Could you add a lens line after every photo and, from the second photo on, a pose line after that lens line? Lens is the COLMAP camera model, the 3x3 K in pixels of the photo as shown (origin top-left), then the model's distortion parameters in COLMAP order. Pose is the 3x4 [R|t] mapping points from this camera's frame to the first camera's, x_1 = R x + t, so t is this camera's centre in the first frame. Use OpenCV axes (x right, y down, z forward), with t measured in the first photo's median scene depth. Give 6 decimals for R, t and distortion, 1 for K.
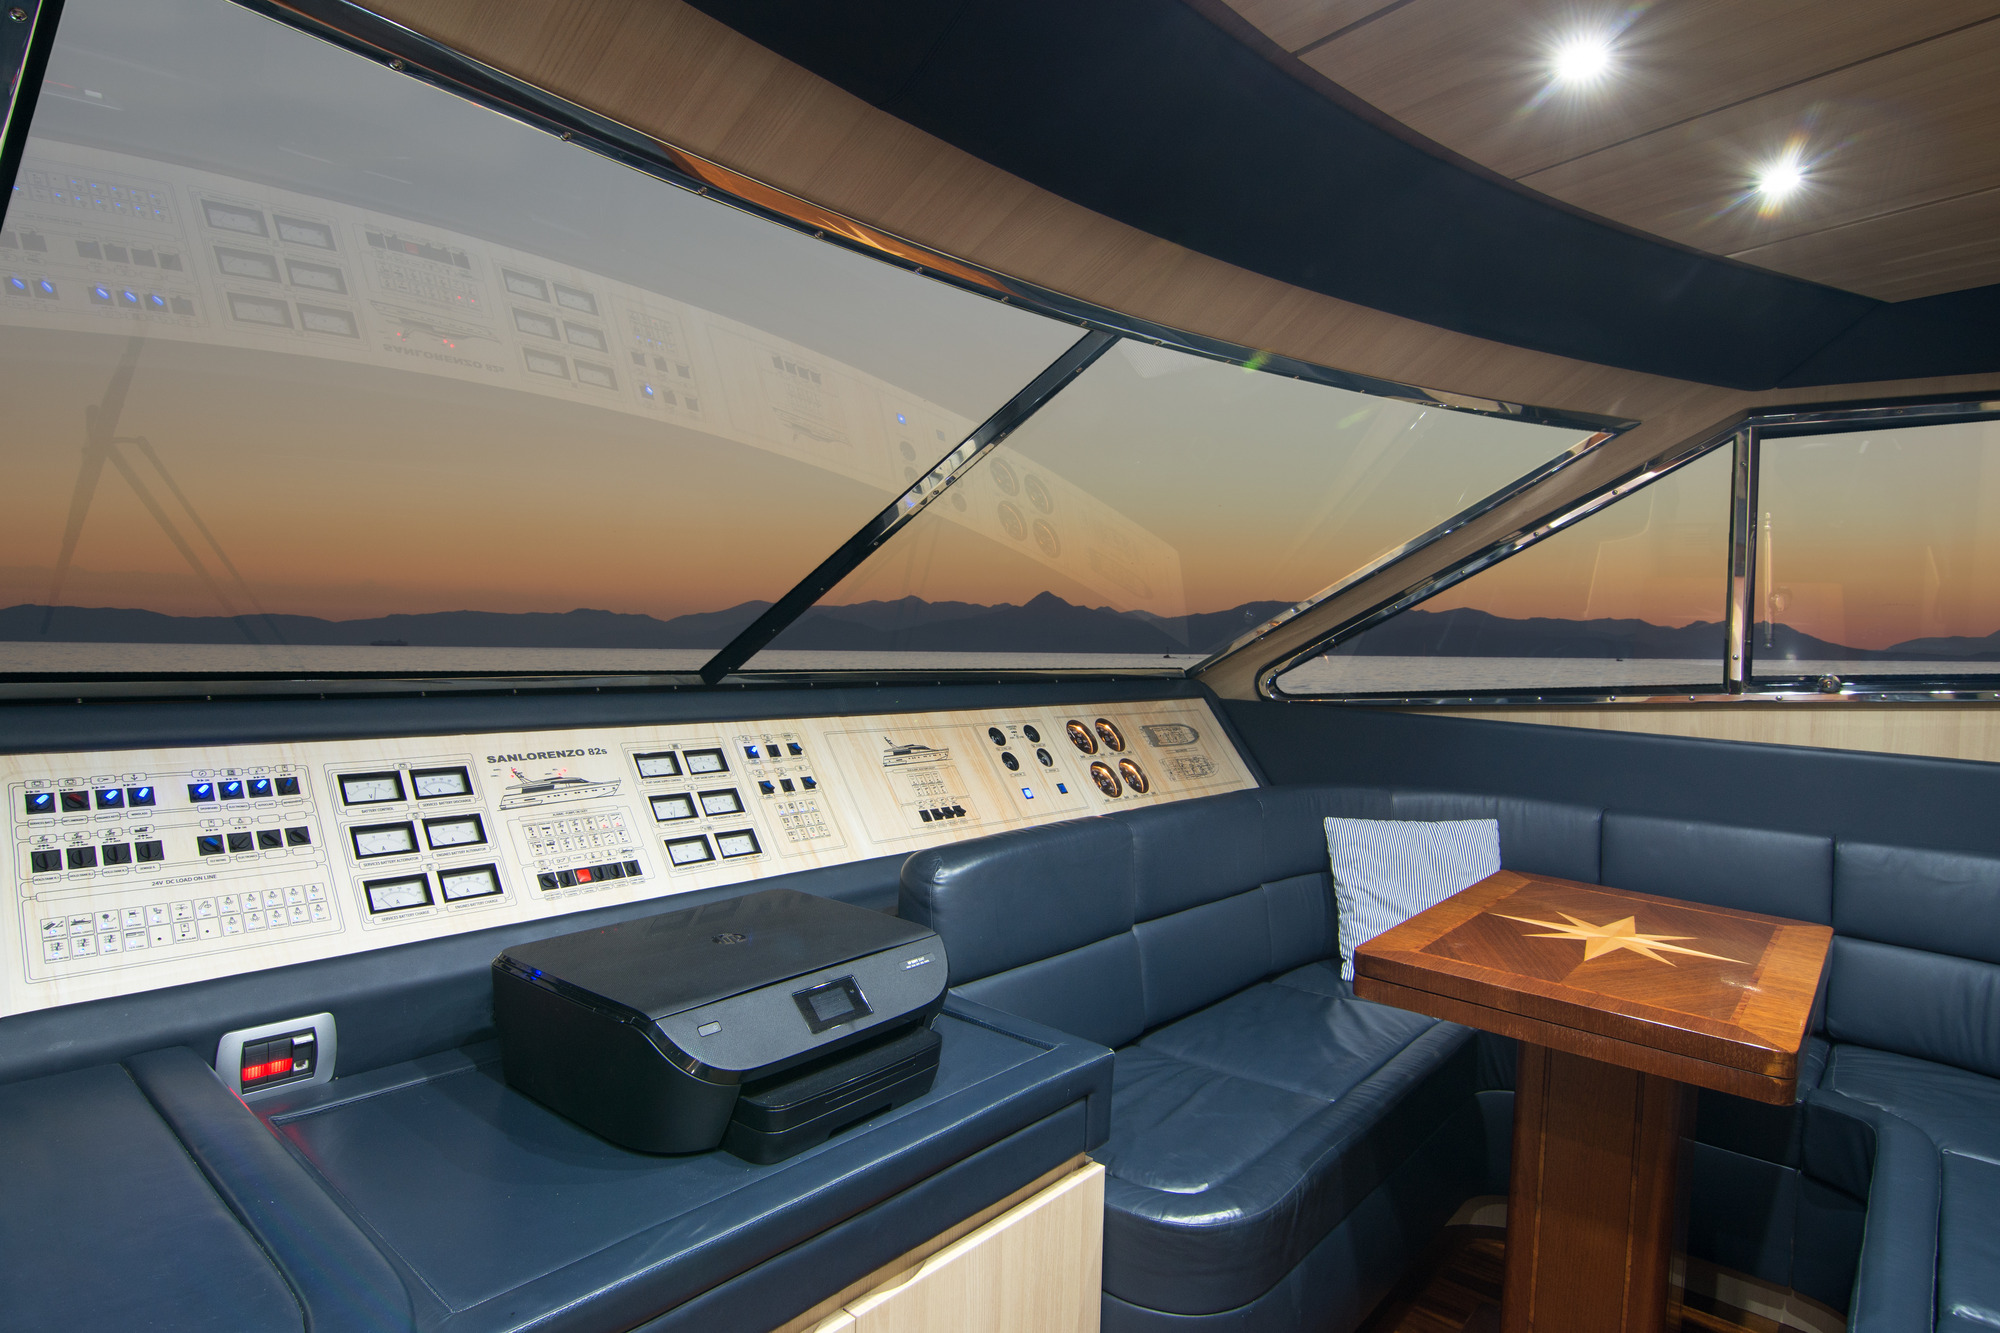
lens RADIAL K [[1047.3, 0, 1000.0], [0, 1047.3, 666.5], [0, 0, 1]] dist [-0.000822, -0.000448]
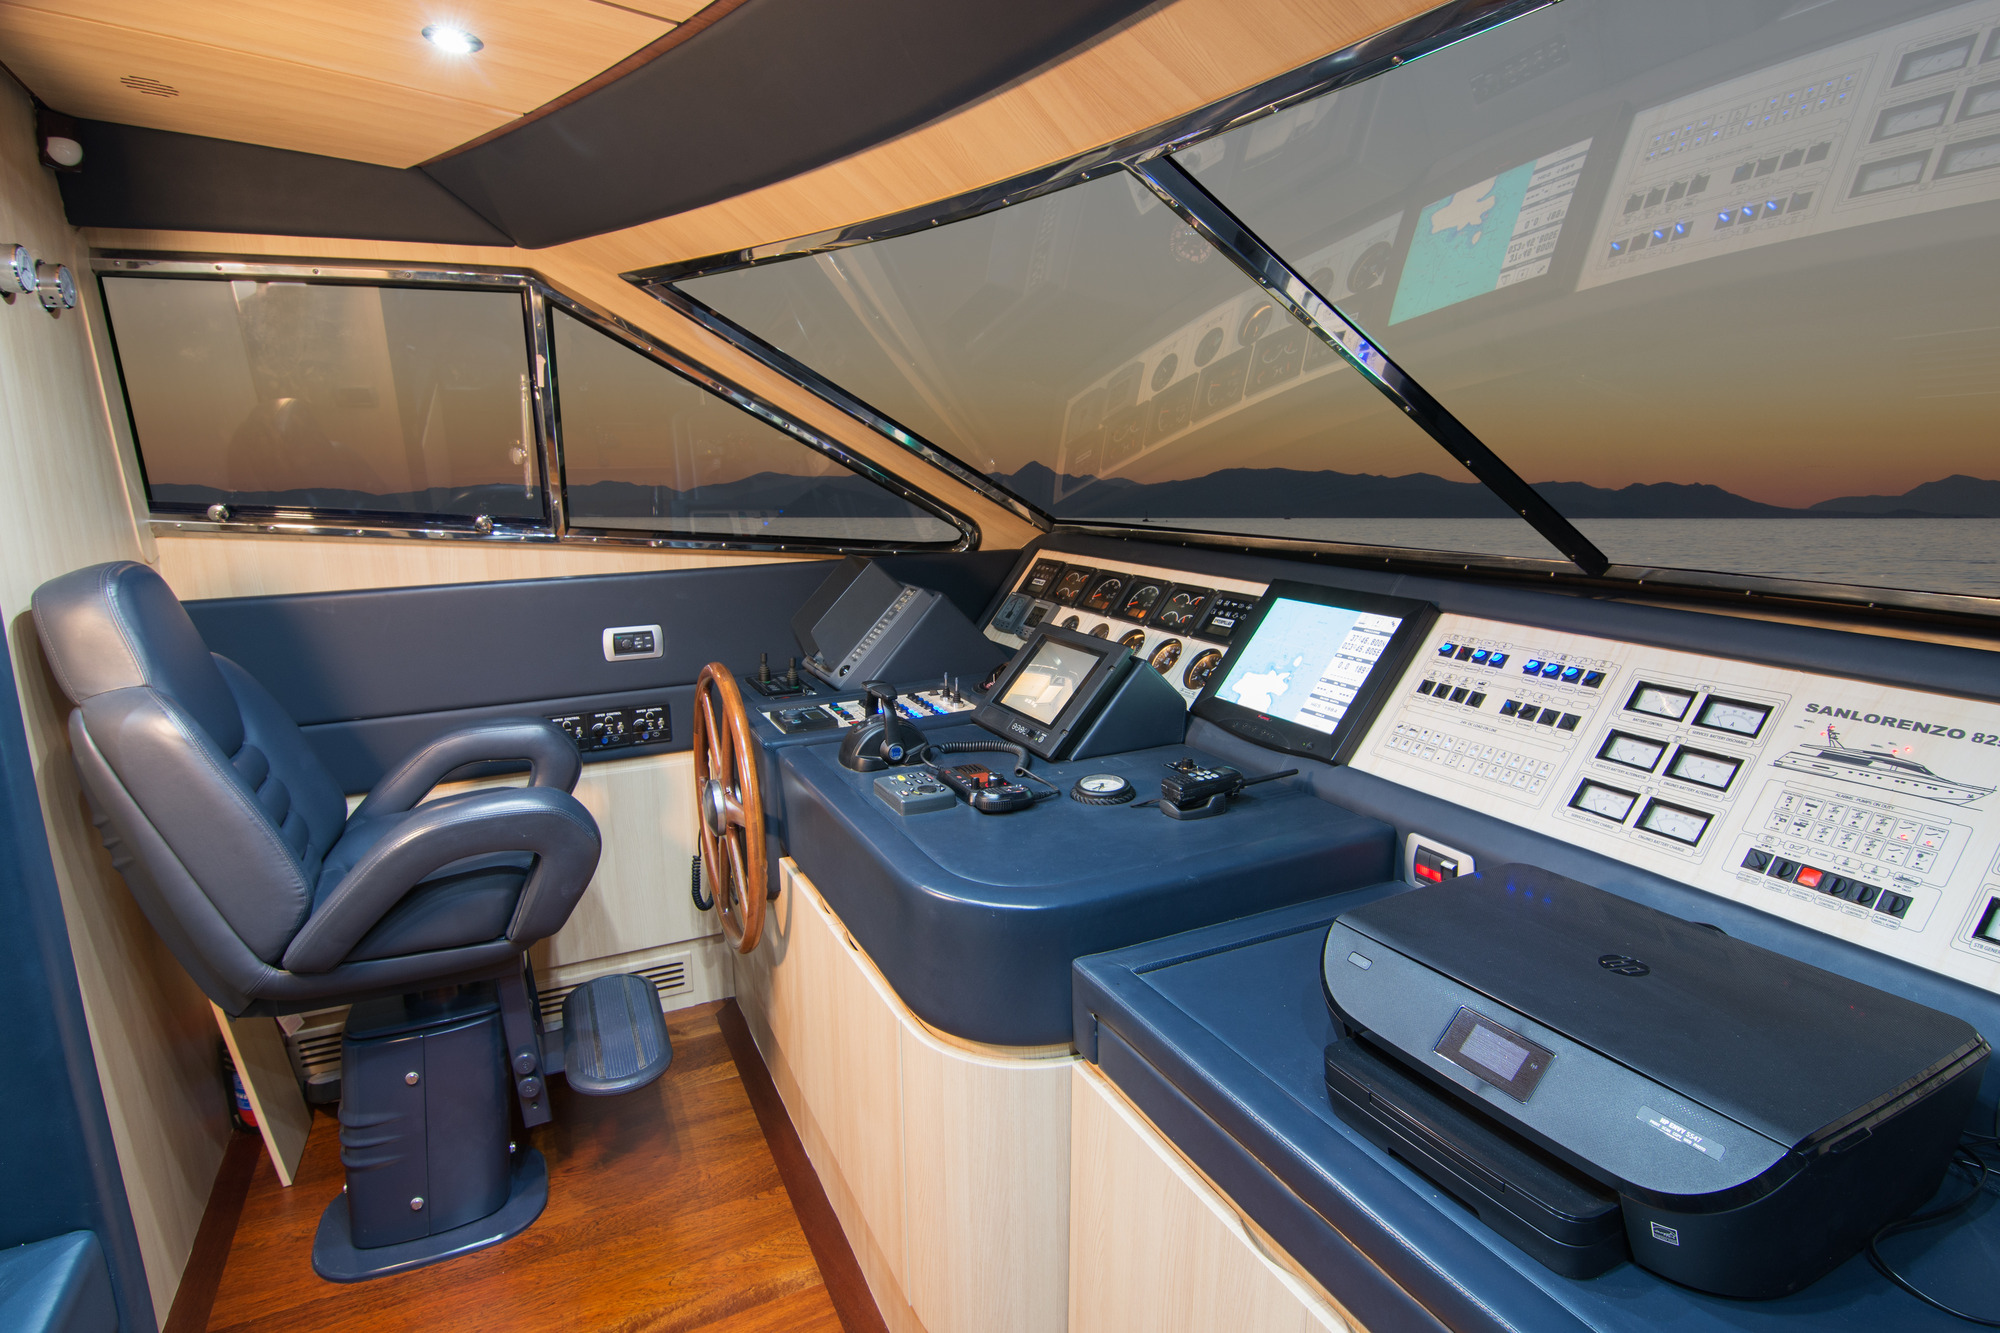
lens RADIAL K [[1047.3, 0, 1000.0], [0, 1047.3, 666.5], [0, 0, 1]] dist [-0.000822, -0.000448]
pose [[-0.374717, 0.150950, -0.914768, 0.537135], [-0.044581, 0.982582, 0.180402, -0.067585], [0.926067, 0.108381, -0.361461, 0.764989]]
